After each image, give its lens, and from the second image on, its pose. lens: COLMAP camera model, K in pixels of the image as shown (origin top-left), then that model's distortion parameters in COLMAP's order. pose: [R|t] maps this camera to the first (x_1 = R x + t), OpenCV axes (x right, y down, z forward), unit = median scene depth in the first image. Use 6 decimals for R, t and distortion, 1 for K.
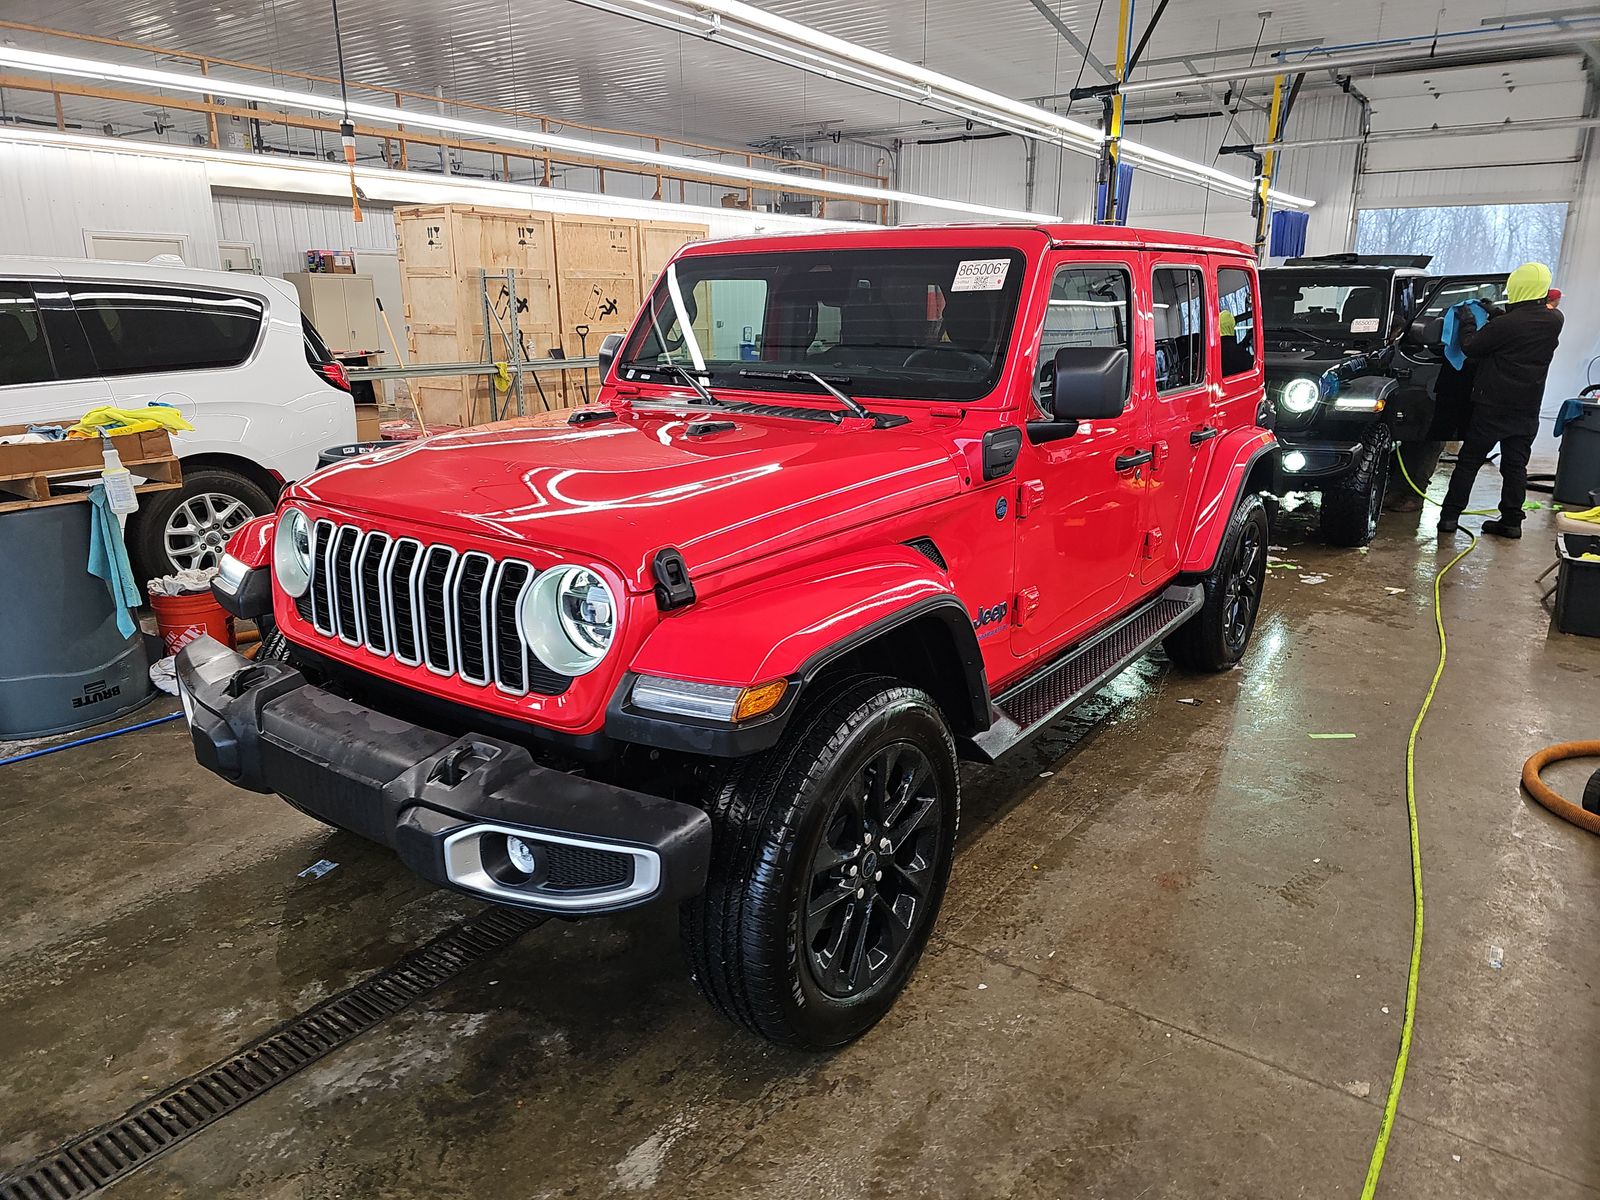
lens RADIAL K [[1059.2, 0, 796.6], [0, 1059.2, 603.2], [0, 0, 1]] dist [0.043913, -0.034666]
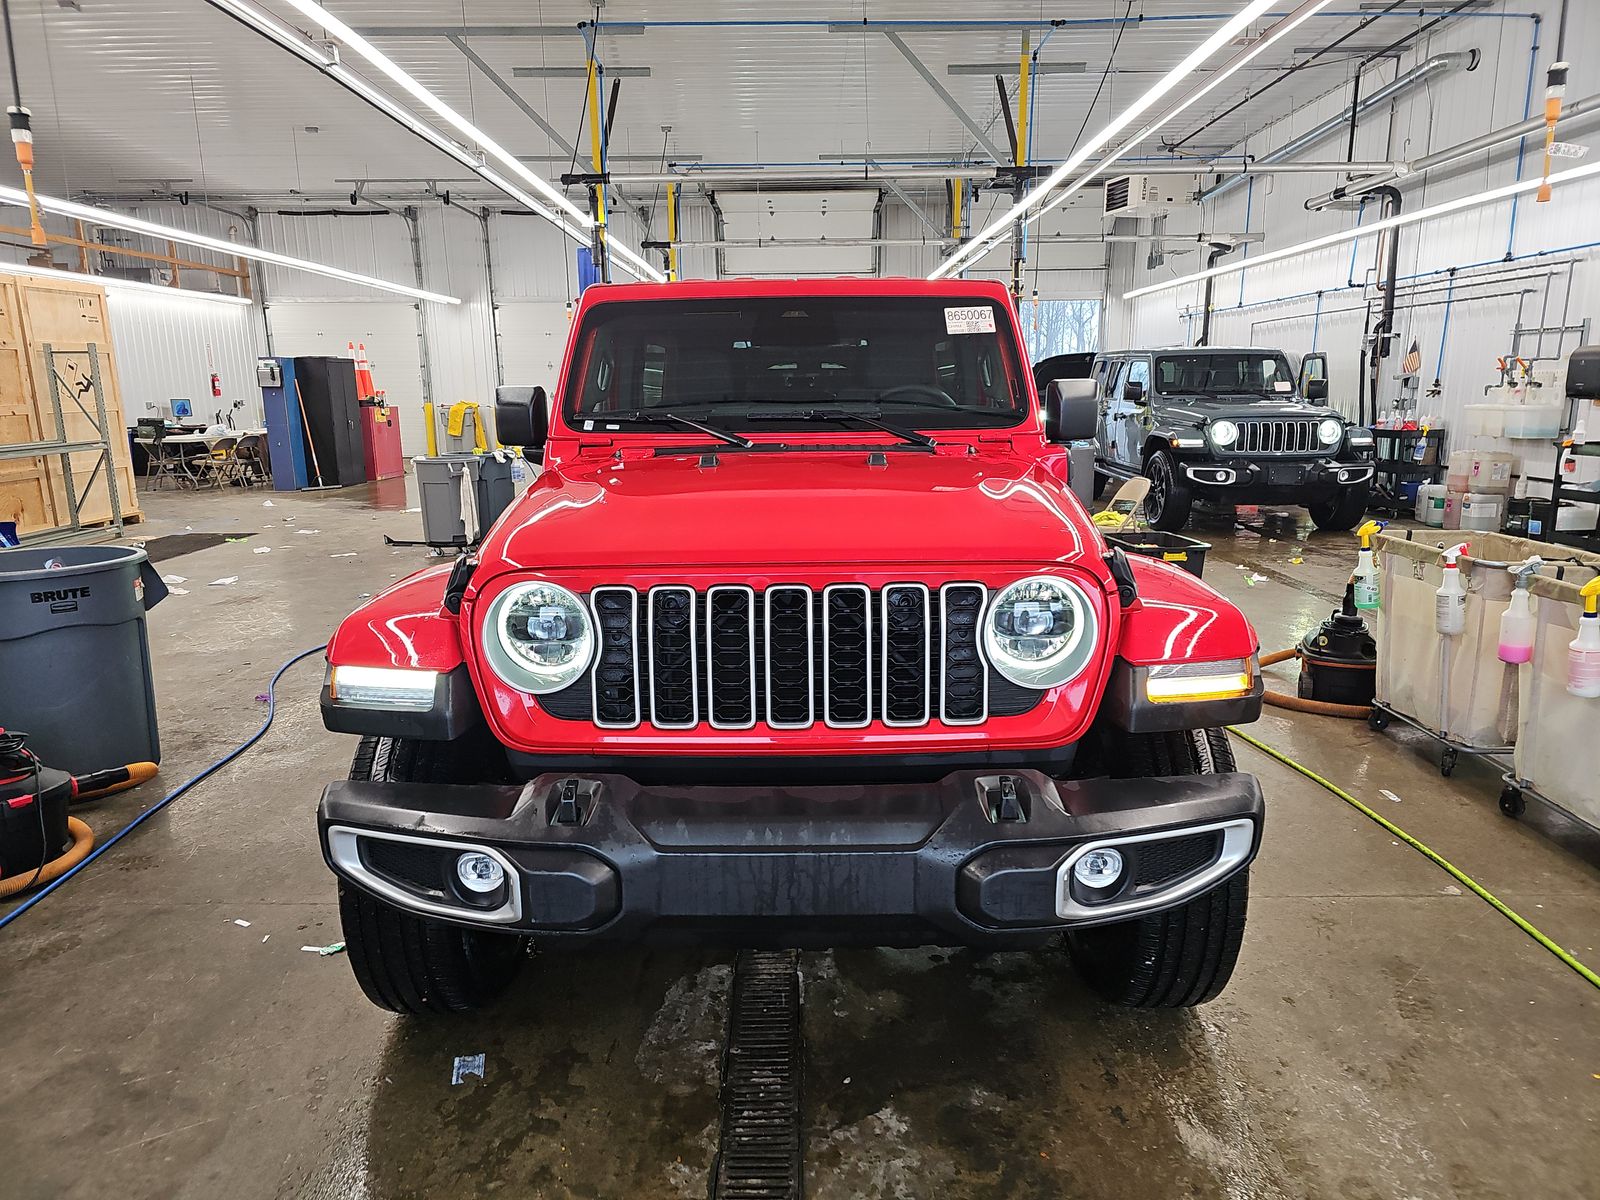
lens RADIAL K [[1059.2, 0, 799.6], [0, 1059.2, 607.9], [0, 0, 1]] dist [0.043913, -0.034666]
pose [[0.810895, -0.130396, 0.570479, -0.549403], [0.171518, 0.985004, -0.018656, -0.015406], [-0.559491, 0.112976, 0.821100, 0.177955]]
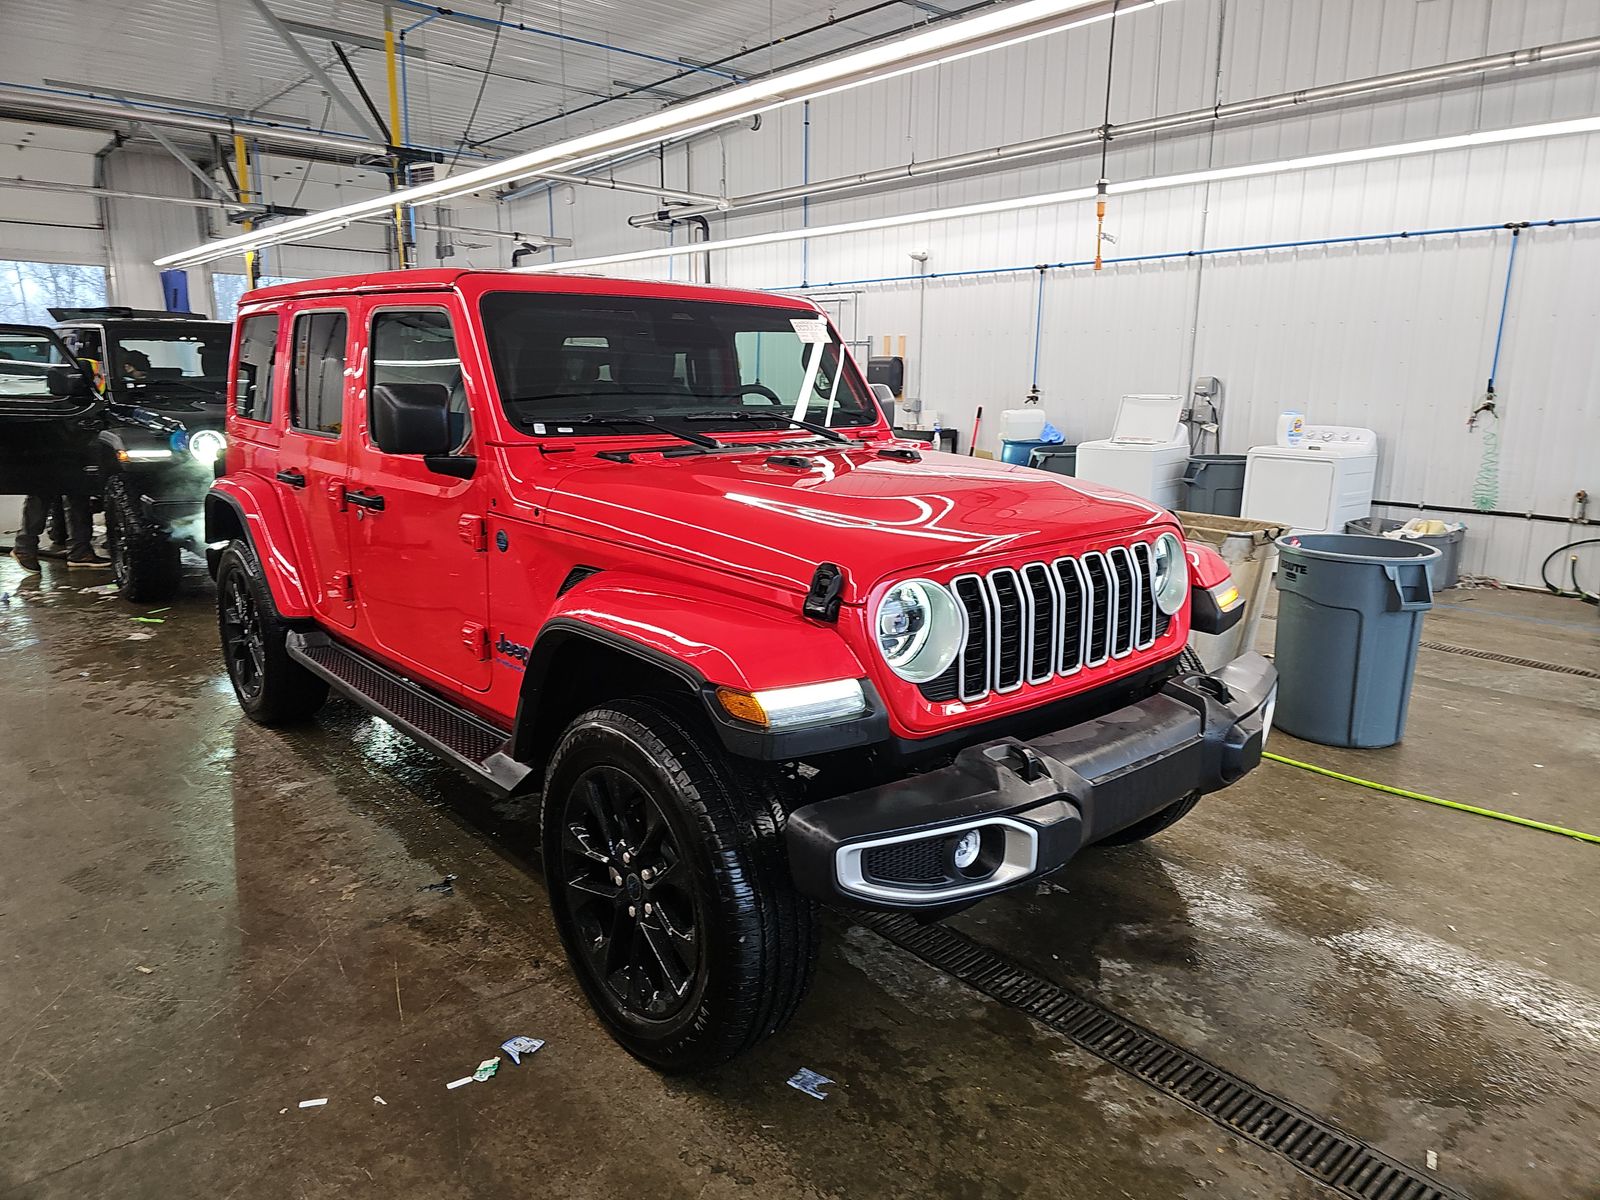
lens RADIAL K [[1059.2, 0, 831.1], [0, 1059.2, 582.8], [0, 0, 1]] dist [0.043913, -0.034666]
pose [[0.197236, -0.191072, 0.961556, -0.931433], [0.258609, 0.956223, 0.136966, -0.157042], [-0.945632, 0.221652, 0.238014, 0.621872]]
